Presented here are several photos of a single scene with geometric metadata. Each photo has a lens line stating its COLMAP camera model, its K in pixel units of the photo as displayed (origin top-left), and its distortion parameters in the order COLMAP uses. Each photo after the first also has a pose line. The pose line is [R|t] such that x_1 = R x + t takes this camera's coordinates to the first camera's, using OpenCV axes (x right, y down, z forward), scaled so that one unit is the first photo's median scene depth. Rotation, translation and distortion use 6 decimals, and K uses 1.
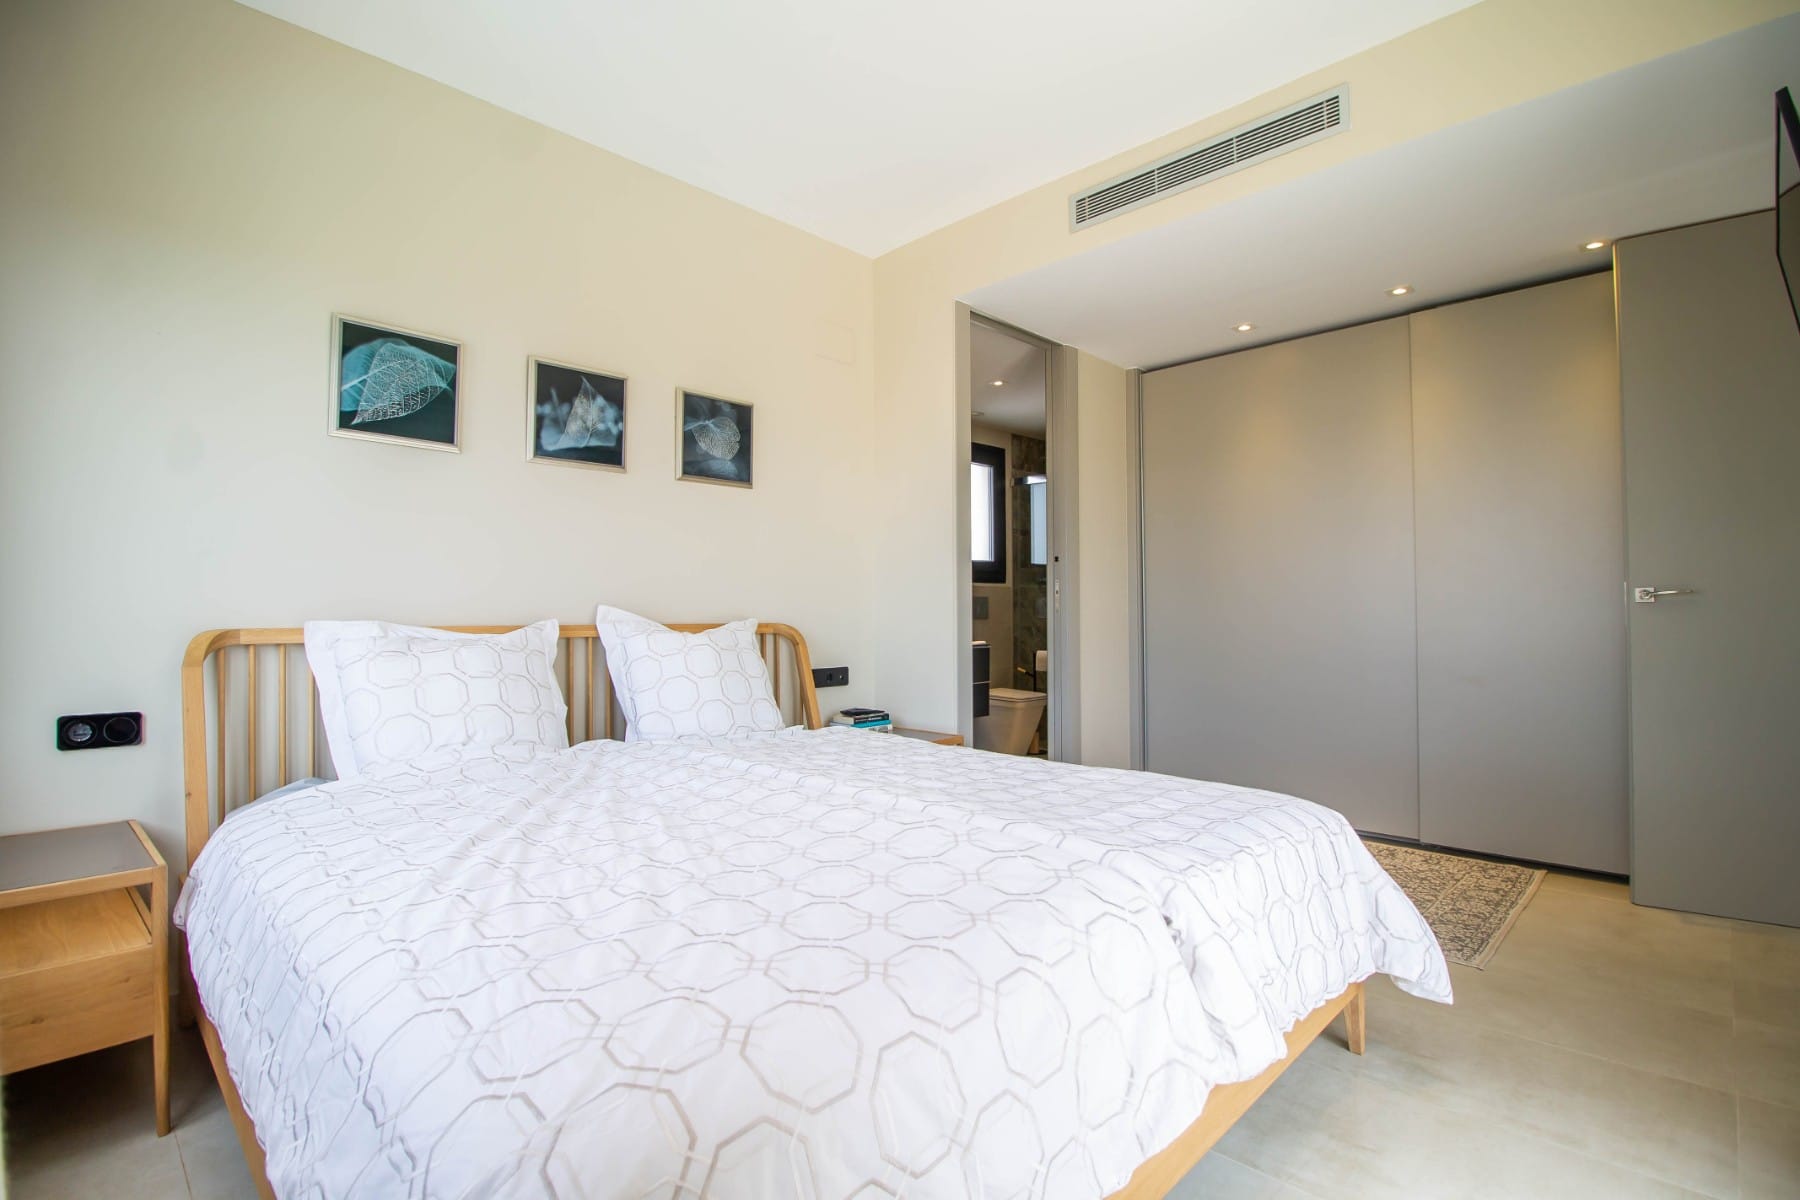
lens RADIAL K [[845.7, 0, 912.7], [0, 845.7, 590.4], [0, 0, 1]] dist [-0.004470, -0.009470]
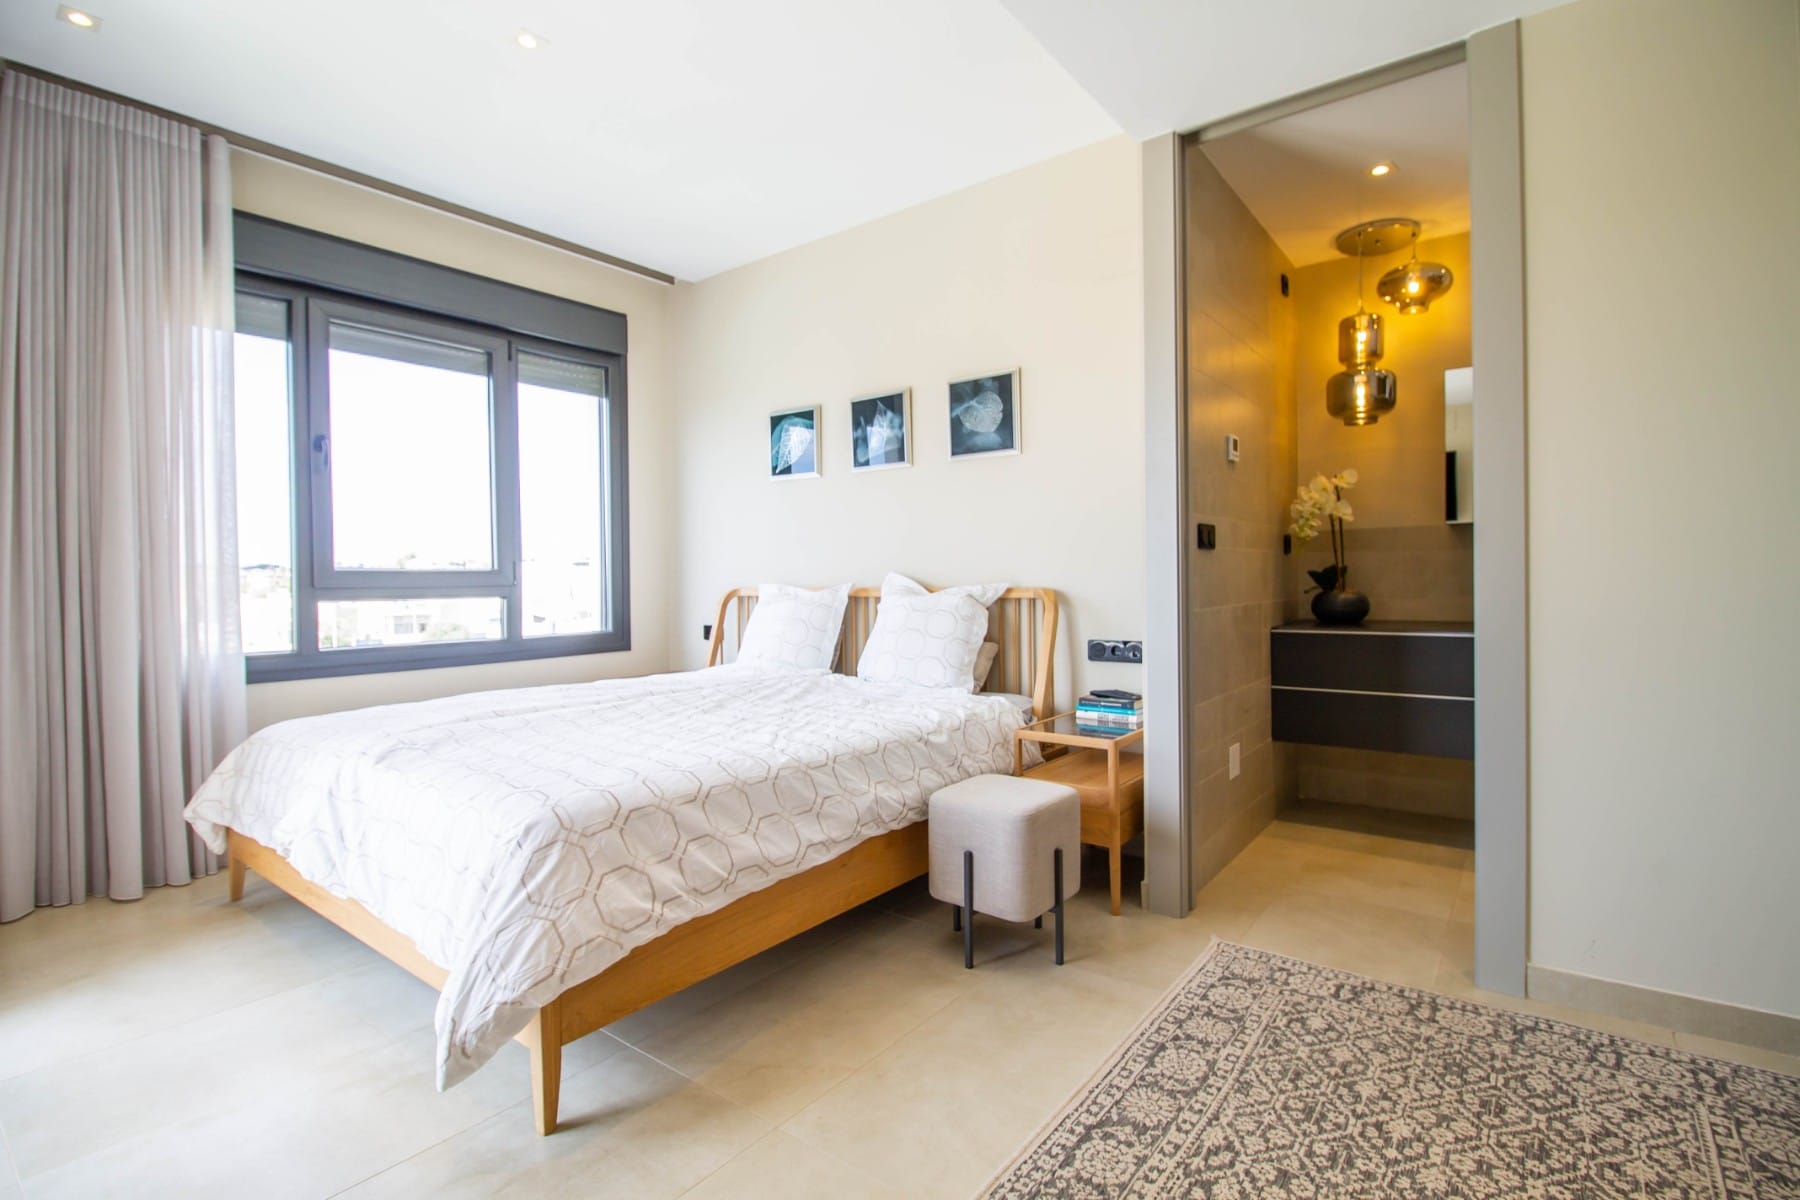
lens RADIAL K [[845.7, 0, 912.7], [0, 845.7, 590.4], [0, 0, 1]] dist [-0.004470, -0.009470]
pose [[0.134288, 0.009192, -0.990900, 0.710184], [0.041007, 0.999049, 0.014824, 0.020243], [0.990094, -0.042624, 0.133783, 0.658440]]
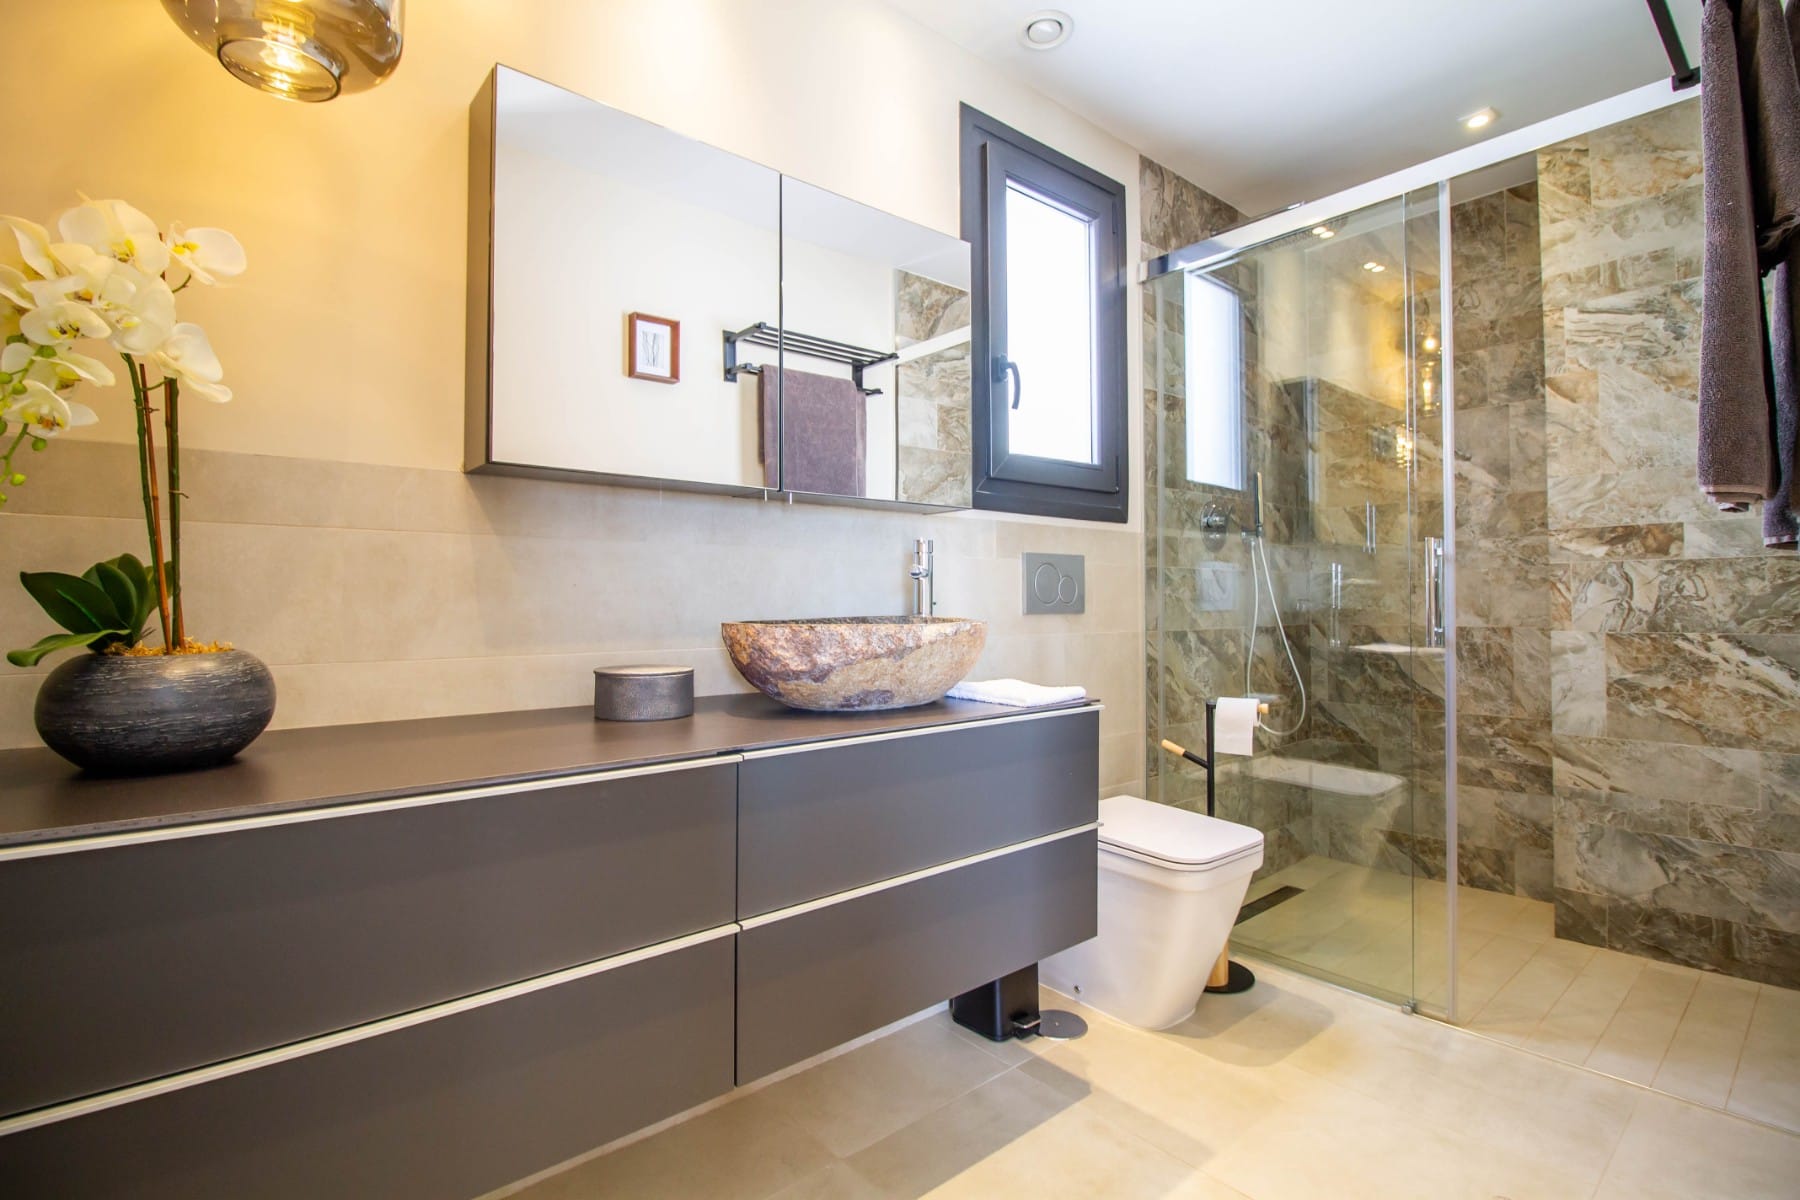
lens RADIAL K [[845.7, 0, 912.7], [0, 845.7, 590.4], [0, 0, 1]] dist [-0.004470, -0.009470]
pose [[0.995737, -0.001056, -0.092234, 0.079085], [0.001776, 0.999969, 0.007728, 0.034633], [0.092223, -0.007859, 0.995707, 1.028702]]
